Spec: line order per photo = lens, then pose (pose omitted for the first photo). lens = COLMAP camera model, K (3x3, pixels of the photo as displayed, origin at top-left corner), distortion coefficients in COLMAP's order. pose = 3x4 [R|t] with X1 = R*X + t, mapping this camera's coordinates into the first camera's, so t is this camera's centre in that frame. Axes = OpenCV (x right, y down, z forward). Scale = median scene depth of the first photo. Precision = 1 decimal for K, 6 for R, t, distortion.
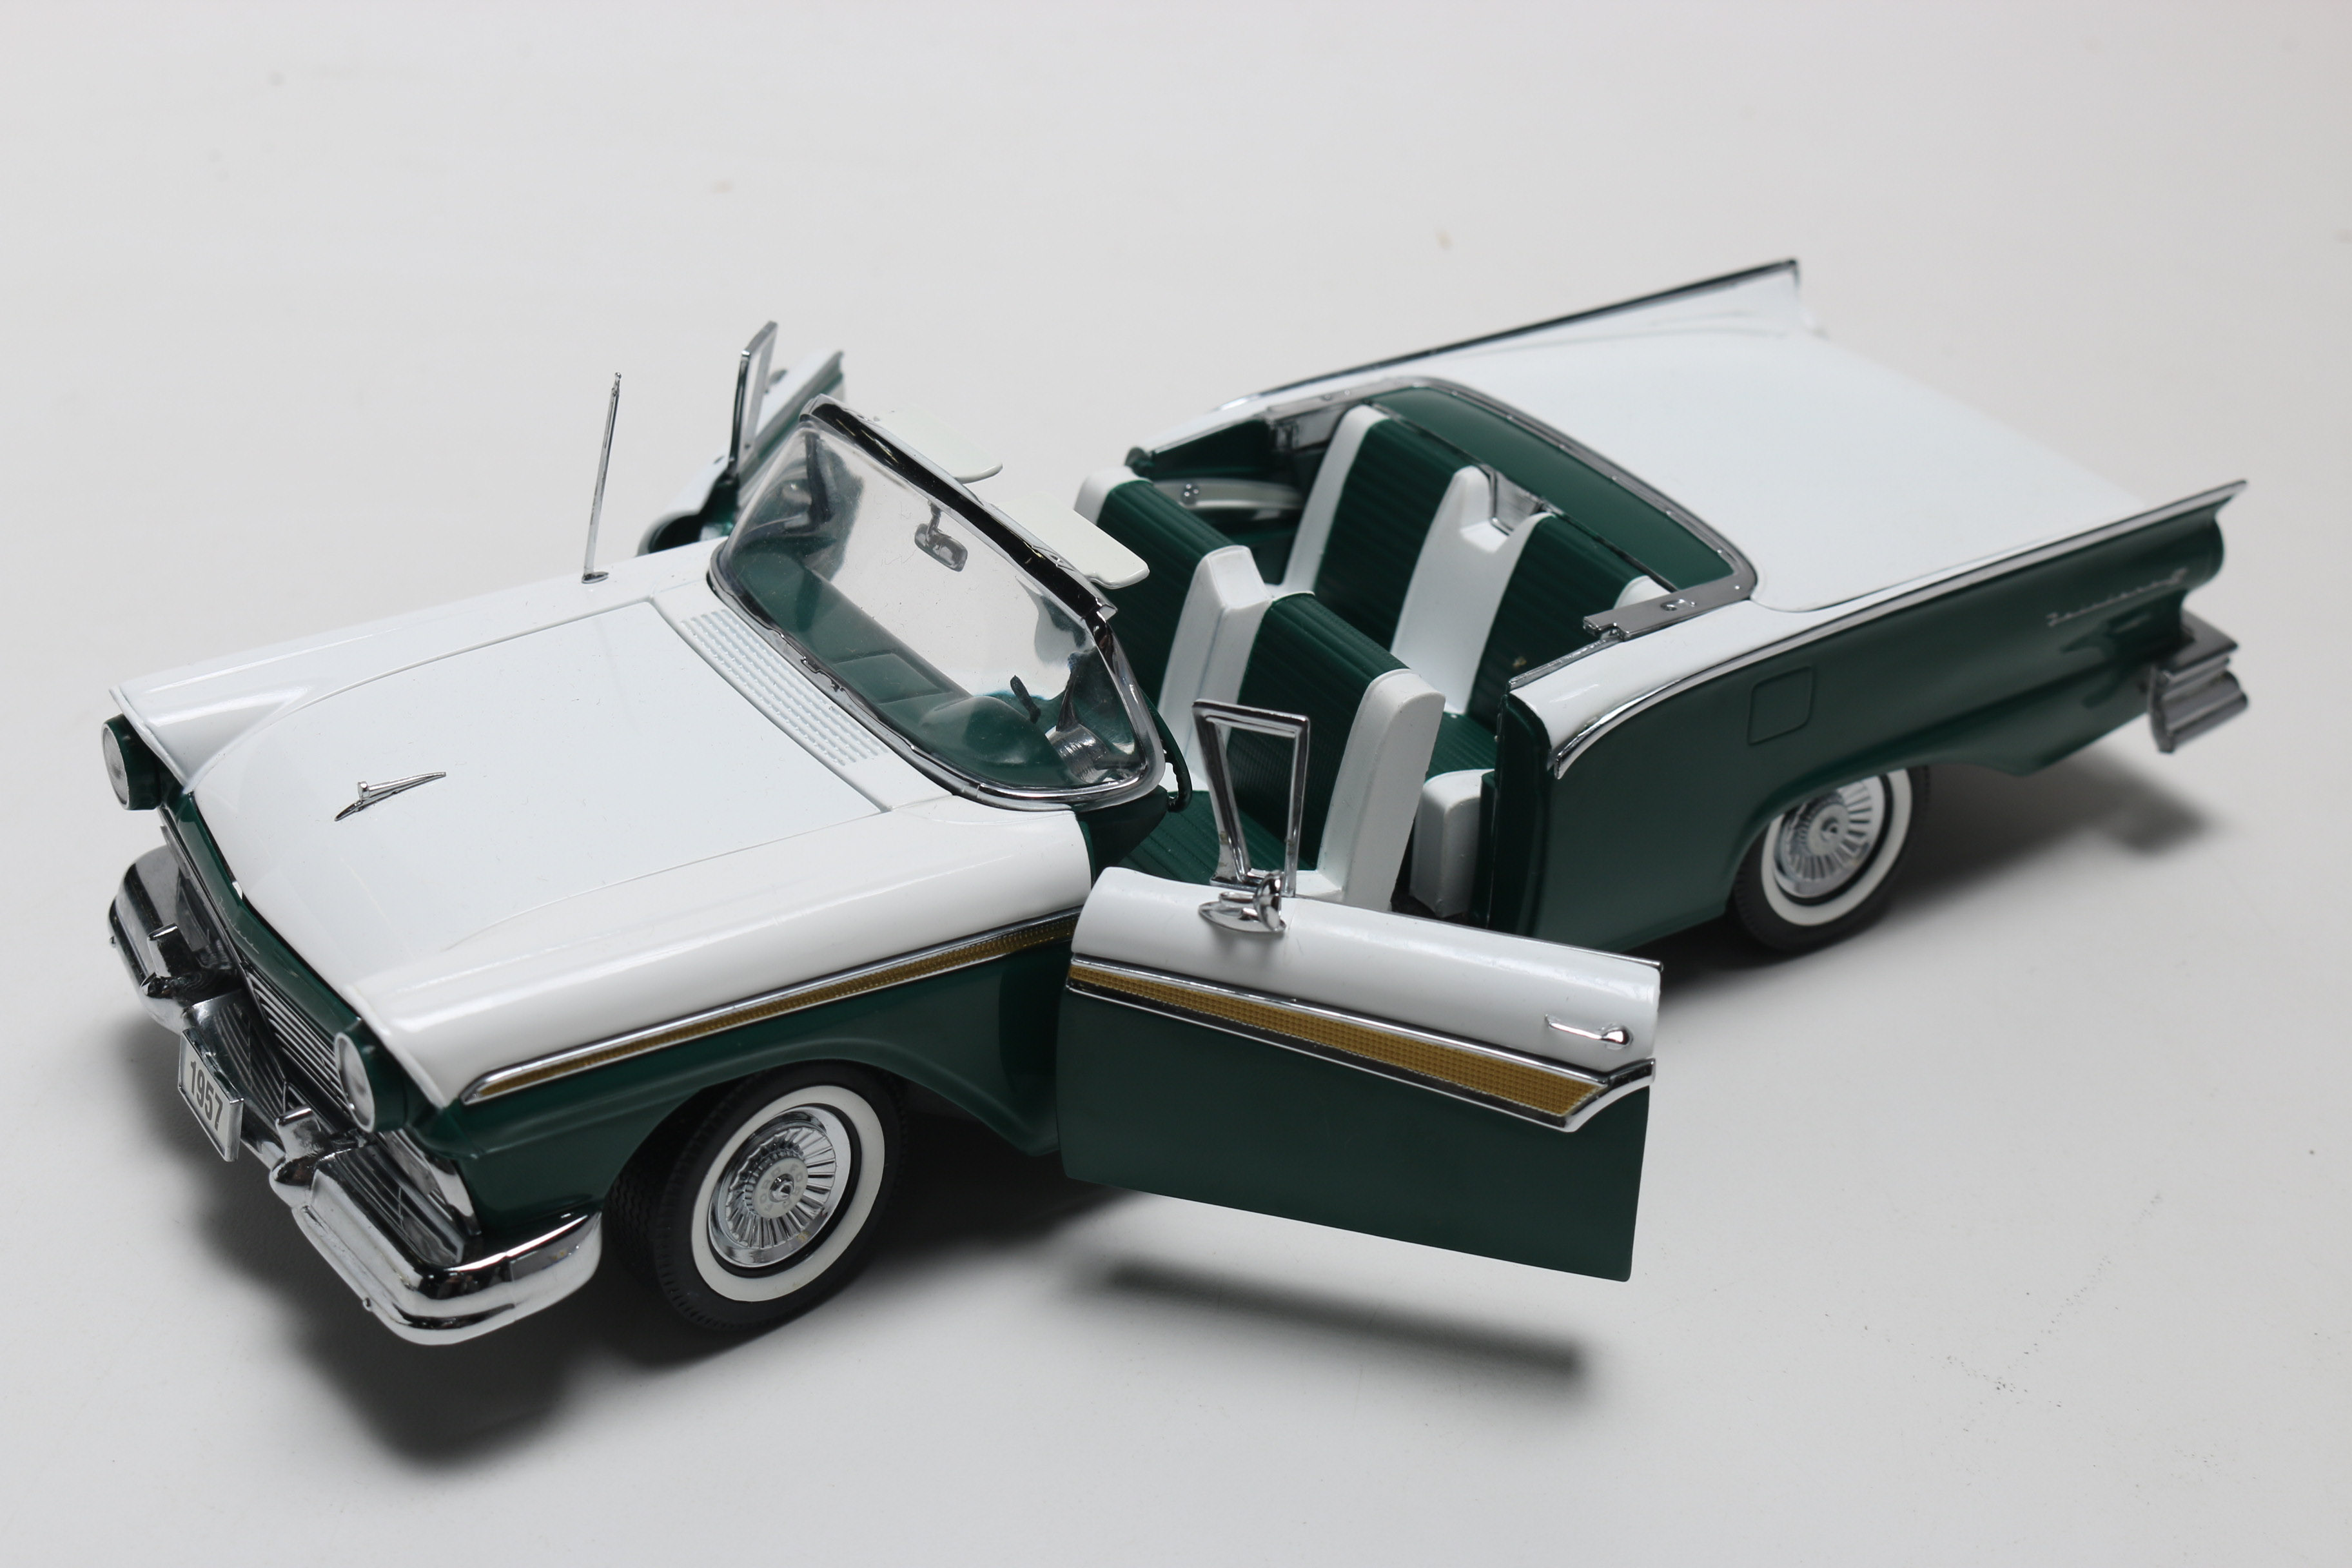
lens RADIAL K [[3759.1, 0, 1176.0], [0, 3759.1, 784.0], [0, 0, 1]] dist [0.007749, -0.073792]
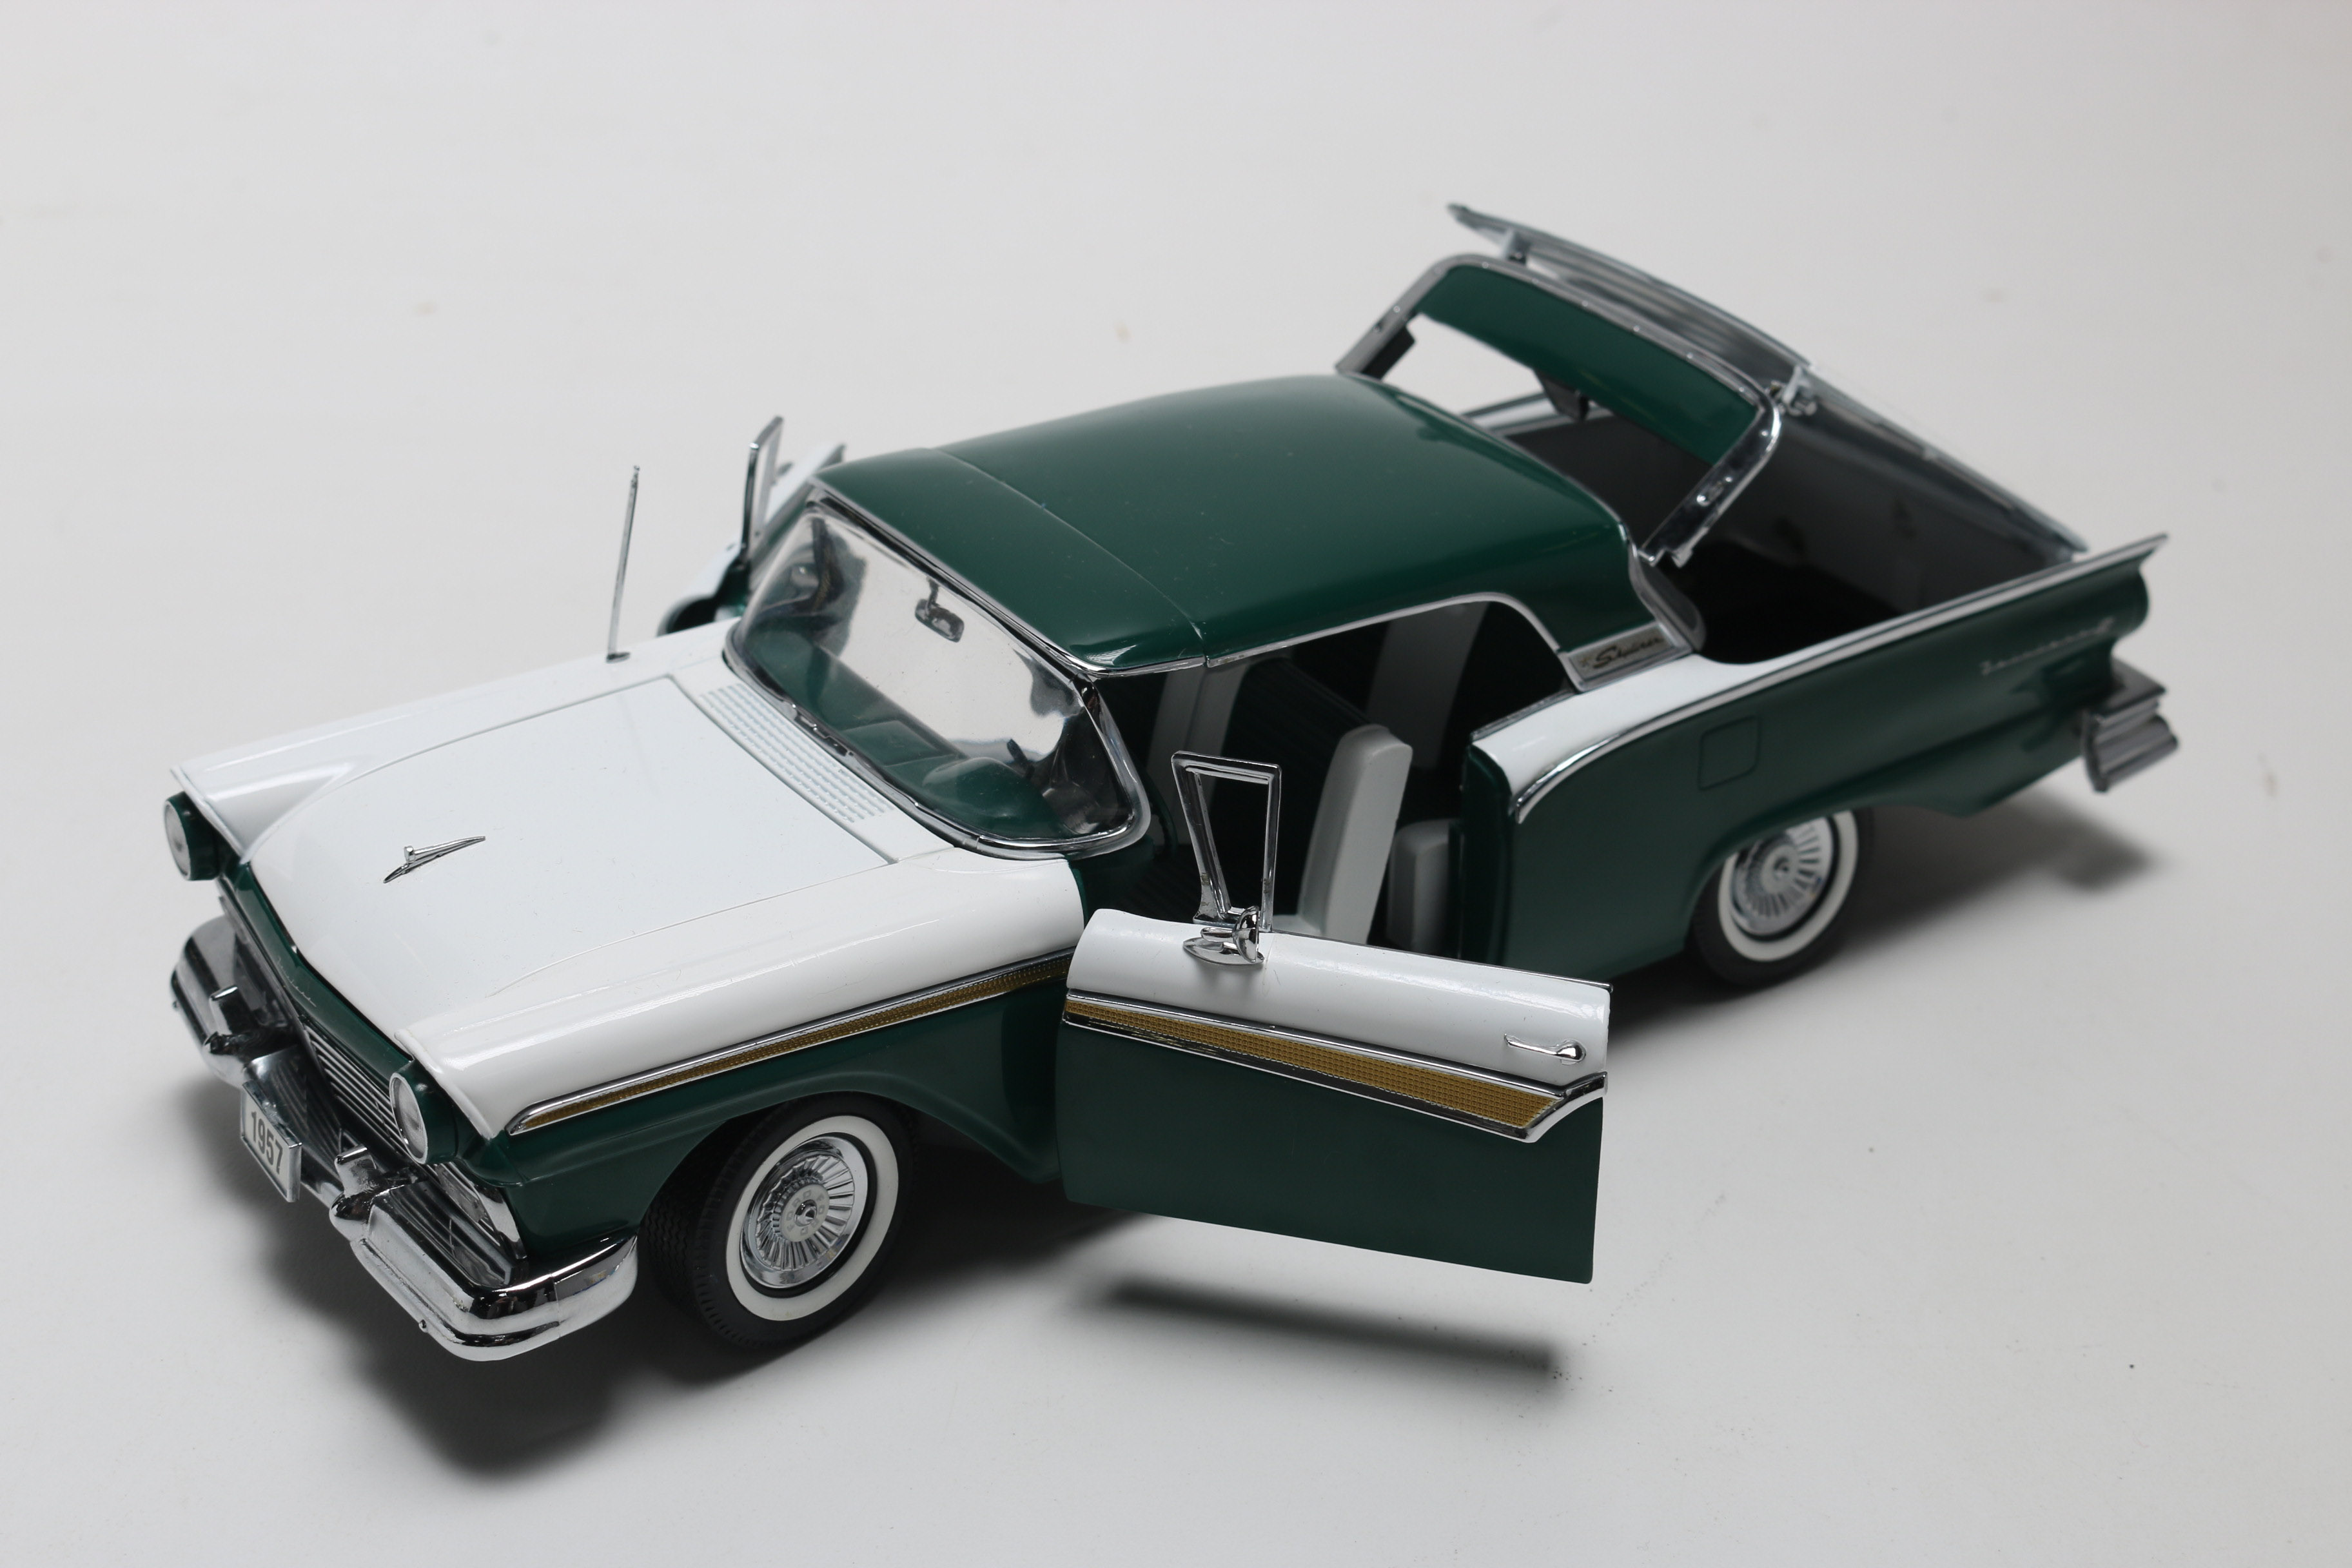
lens RADIAL K [[3860.6, 0, 1176.0], [0, 3860.6, 784.0], [0, 0, 1]] dist [0.000431, 0.026281]
pose [[0.999734, -0.022469, -0.005259, 0.010230], [0.022304, 0.999316, -0.029510, 0.018625], [0.005919, 0.029384, 0.999551, -0.106013]]
